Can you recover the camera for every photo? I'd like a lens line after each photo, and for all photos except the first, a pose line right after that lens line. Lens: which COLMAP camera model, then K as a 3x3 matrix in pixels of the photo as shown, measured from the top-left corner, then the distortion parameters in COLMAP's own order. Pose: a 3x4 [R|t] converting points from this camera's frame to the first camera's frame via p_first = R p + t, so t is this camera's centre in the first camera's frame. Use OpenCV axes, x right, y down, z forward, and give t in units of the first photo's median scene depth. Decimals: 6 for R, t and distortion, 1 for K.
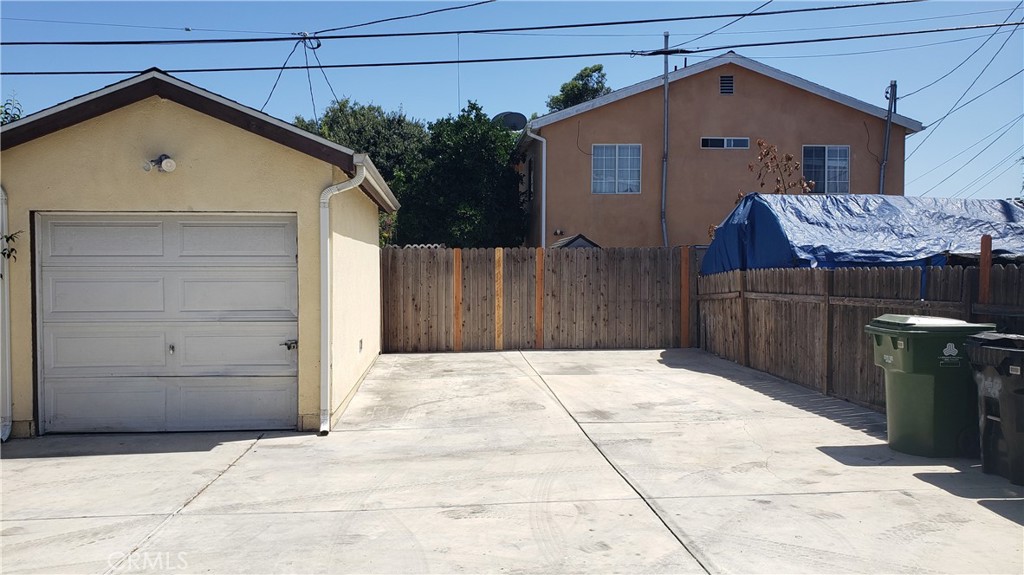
lens RADIAL K [[807.9, 0, 512.3], [0, 807.9, 287.6], [0, 0, 1]] dist [0.078815, 0.000345]
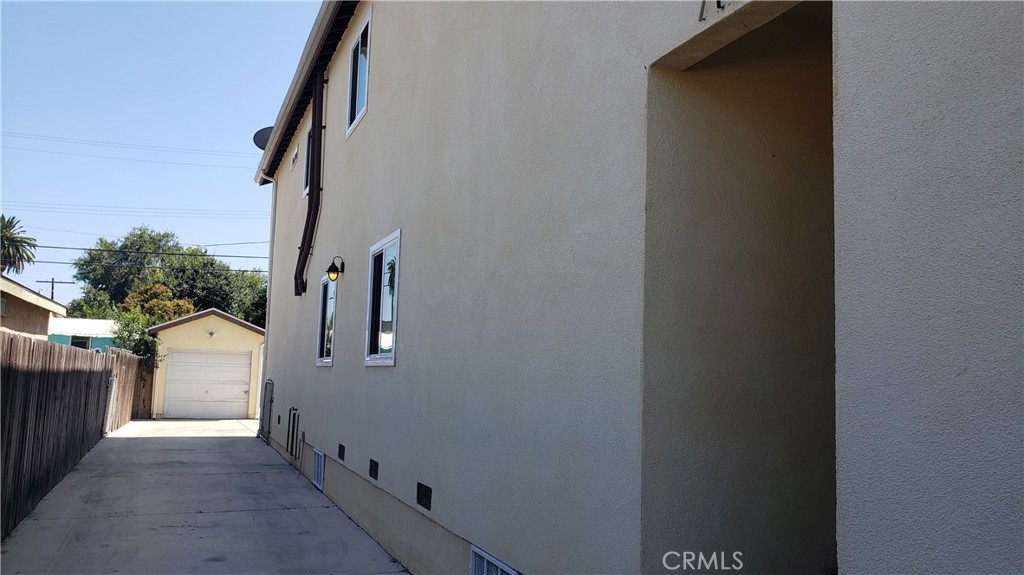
lens RADIAL K [[807.9, 0, 520.6], [0, 807.9, 289.1], [0, 0, 1]] dist [0.078815, 0.000345]
pose [[0.952265, 0.059534, 0.299412, -0.066444], [-0.021419, 0.991413, -0.129006, 0.017318], [-0.304521, 0.116434, 0.945363, -0.696188]]
